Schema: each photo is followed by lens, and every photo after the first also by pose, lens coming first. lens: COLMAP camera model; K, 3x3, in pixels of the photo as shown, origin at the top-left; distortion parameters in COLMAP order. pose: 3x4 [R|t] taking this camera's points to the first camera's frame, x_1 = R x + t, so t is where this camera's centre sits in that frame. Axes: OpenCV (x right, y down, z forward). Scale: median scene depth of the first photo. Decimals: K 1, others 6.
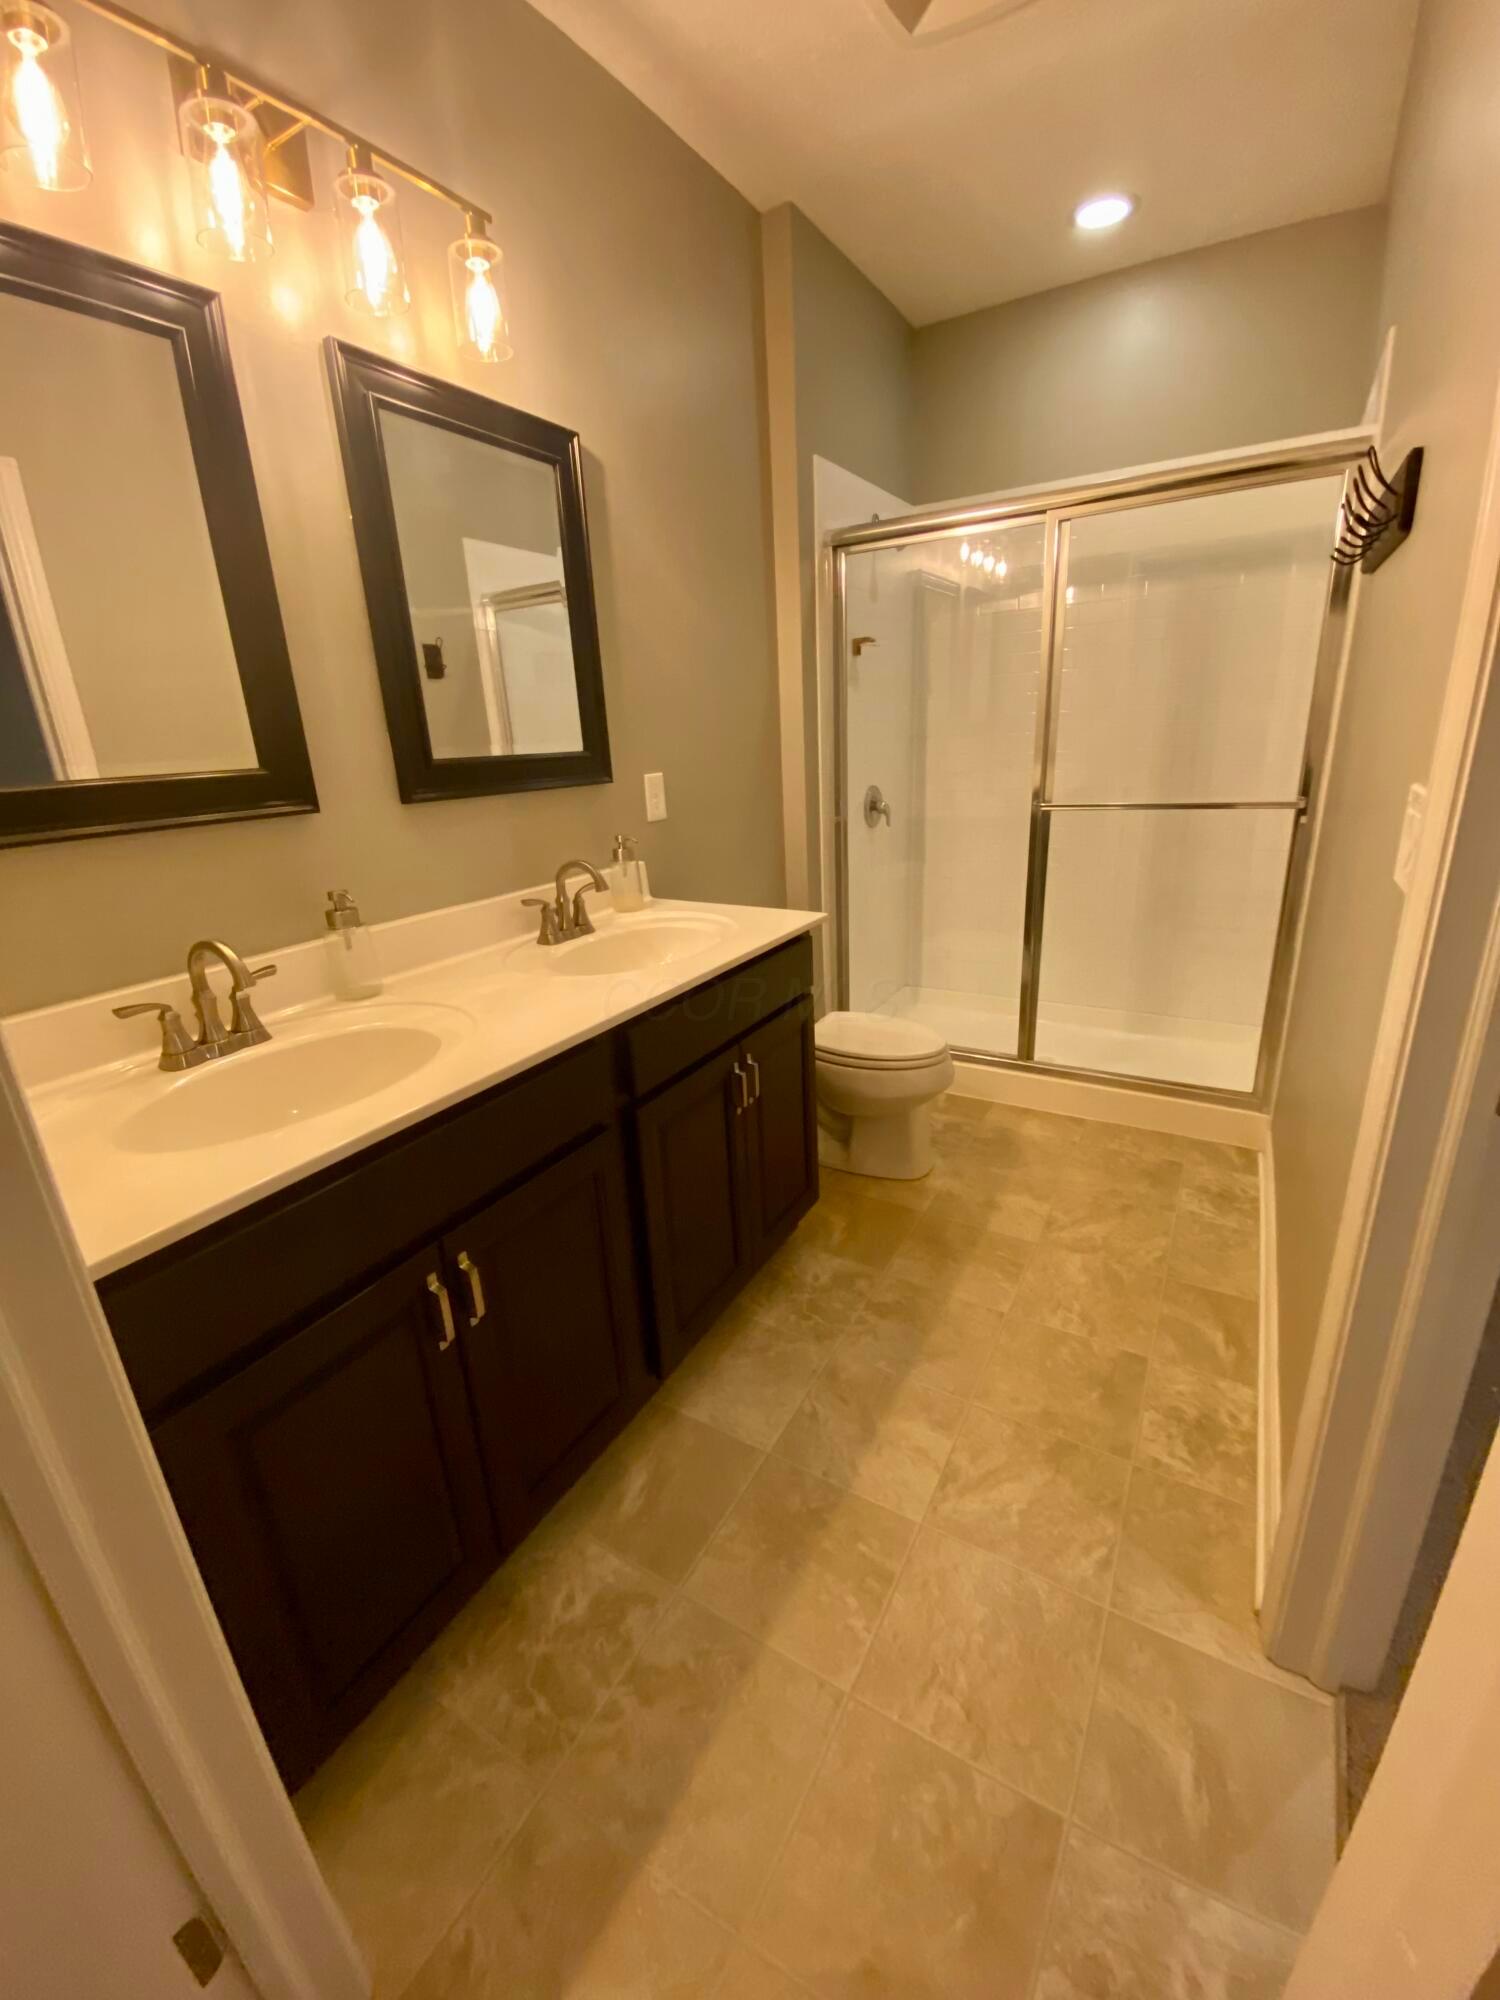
lens RADIAL K [[818.2, 0, 744.9], [0, 818.2, 995.3], [0, 0, 1]] dist [0.002123, -0.013646]
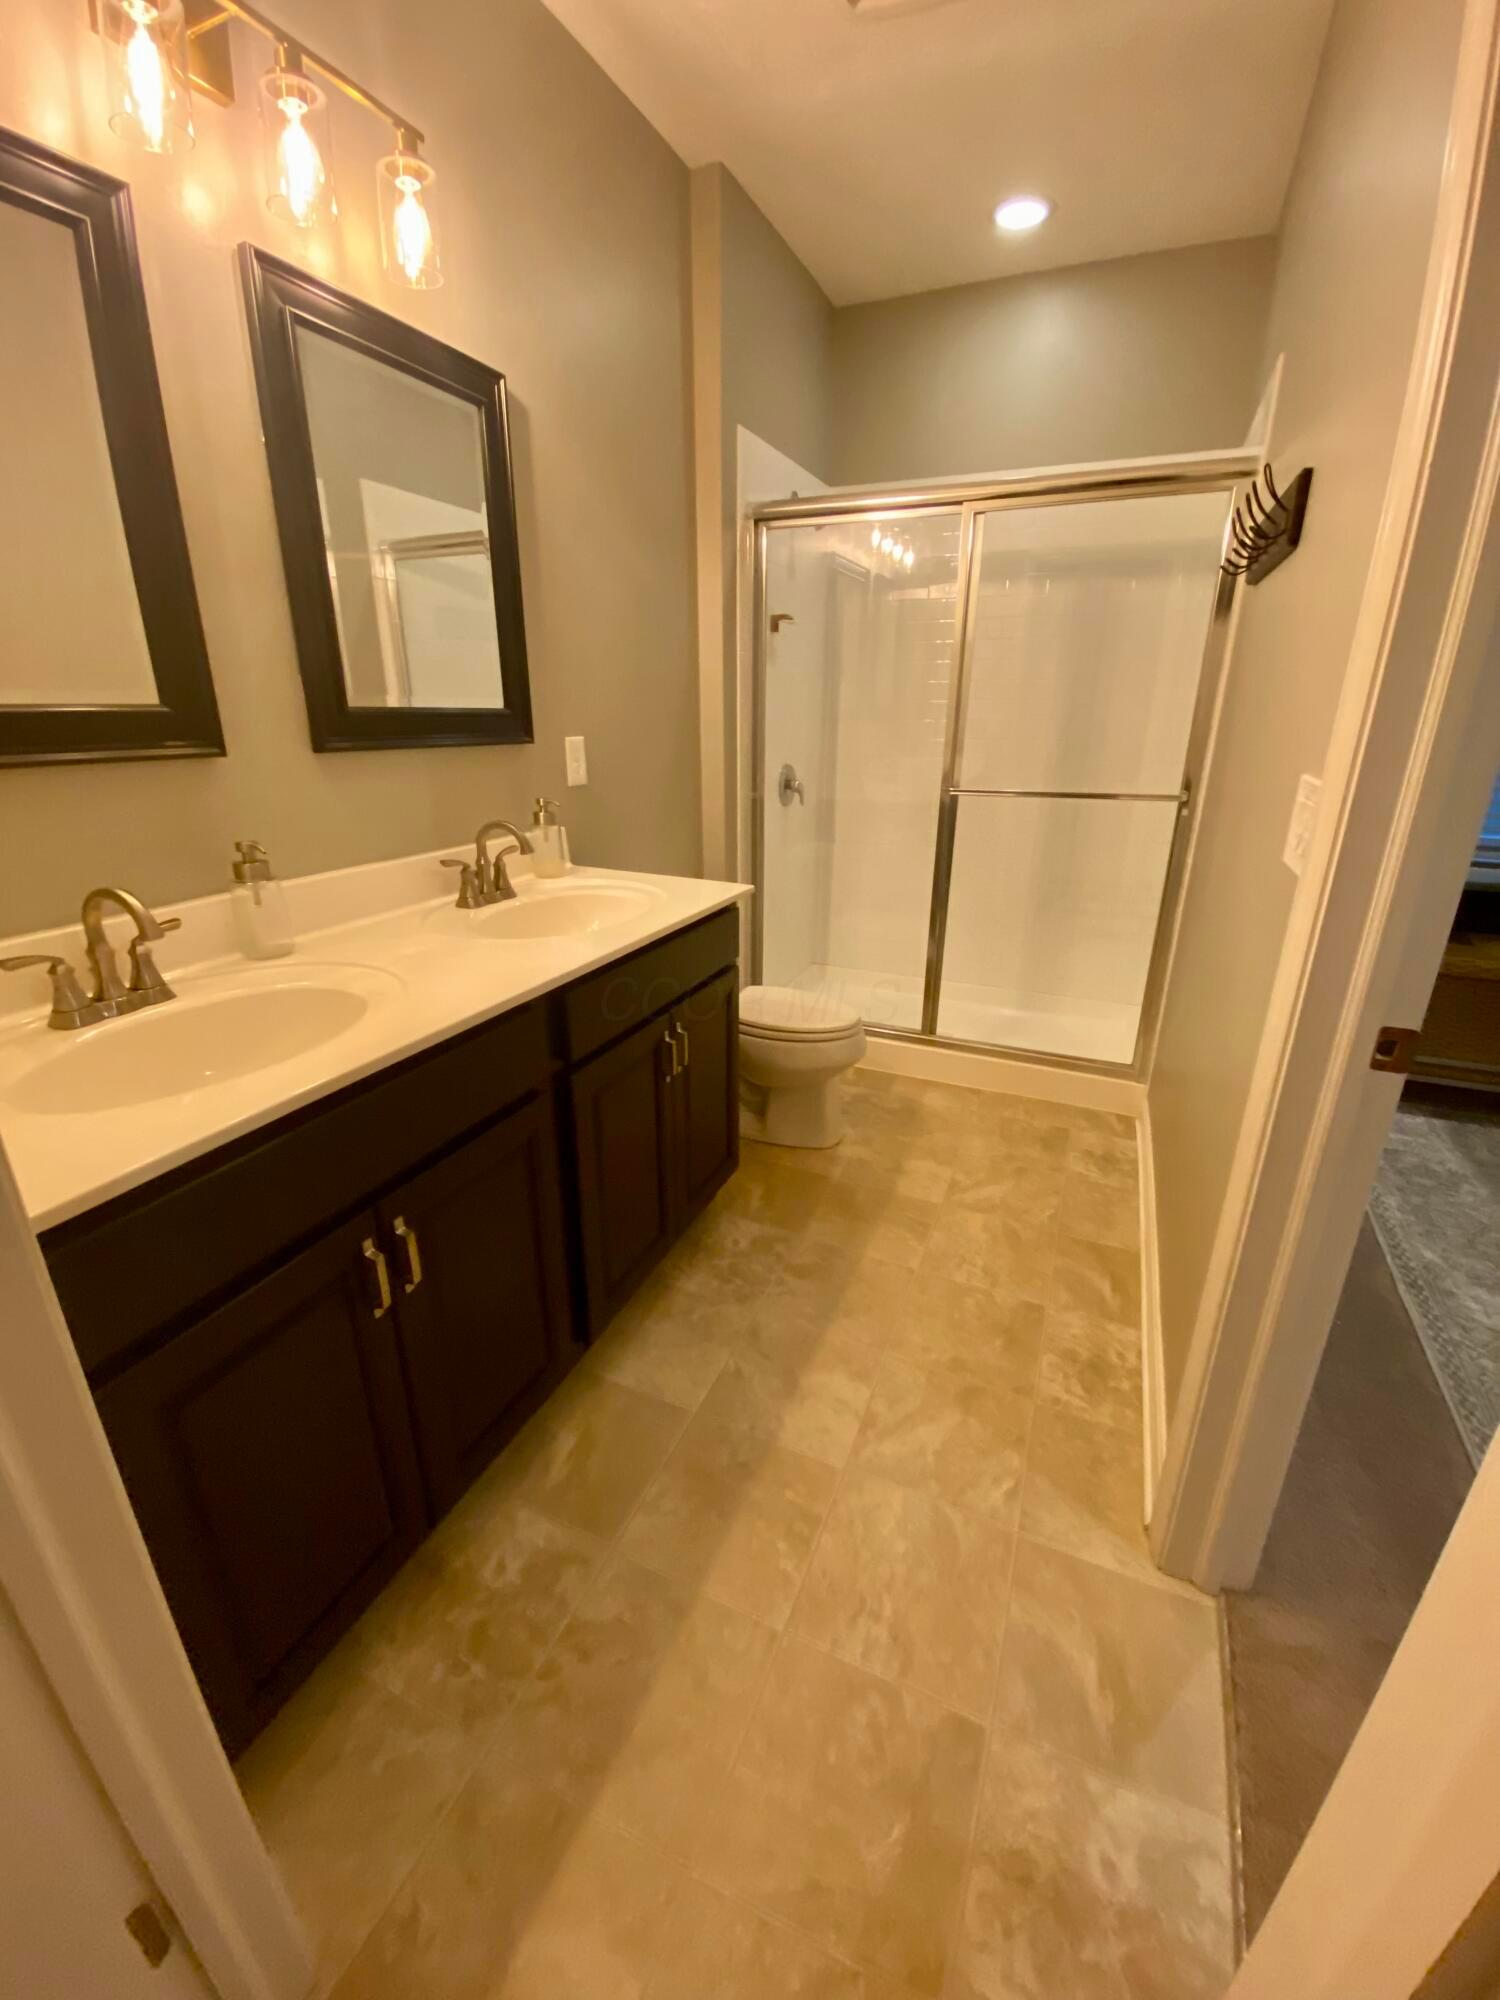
lens RADIAL K [[818.2, 0, 748.3], [0, 818.2, 995.2], [0, 0, 1]] dist [0.002123, -0.013646]
pose [[0.990919, 0.010218, 0.134073, -0.049408], [-0.013277, 0.999671, 0.021937, 0.018414], [-0.133805, -0.023518, 0.990729, -0.006261]]
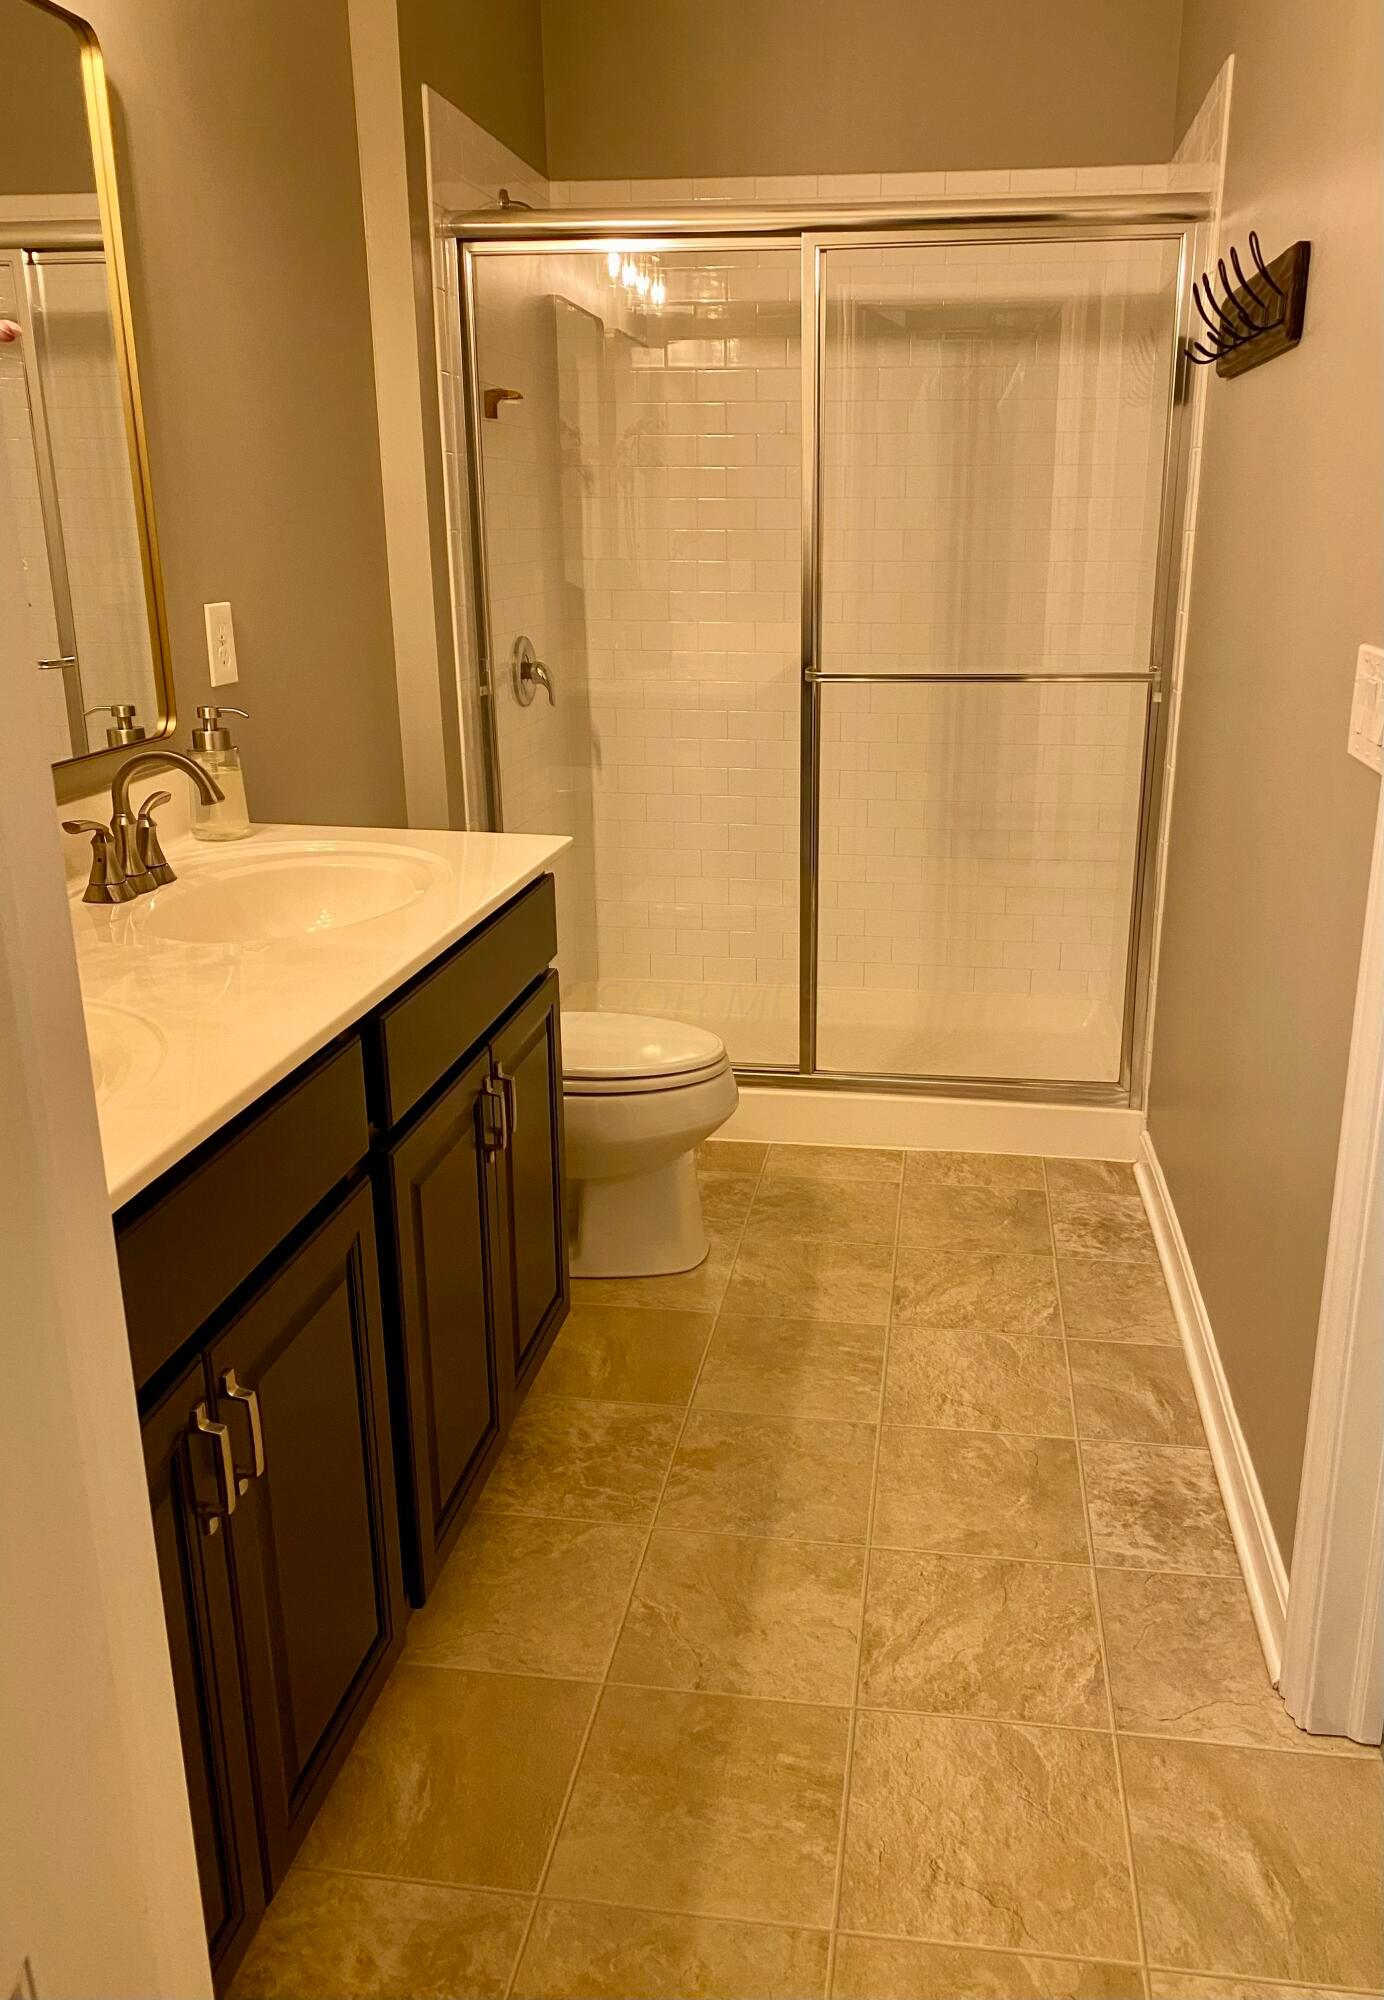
lens RADIAL K [[1540.4, 0, 781.9], [0, 1540.4, 986.3], [0, 0, 1]] dist [0.003186, -0.015133]
pose [[0.910471, -0.067173, 0.408082, -0.305523], [0.080611, 0.996620, -0.015799, 0.057632], [-0.405642, 0.047280, 0.912809, -0.168604]]
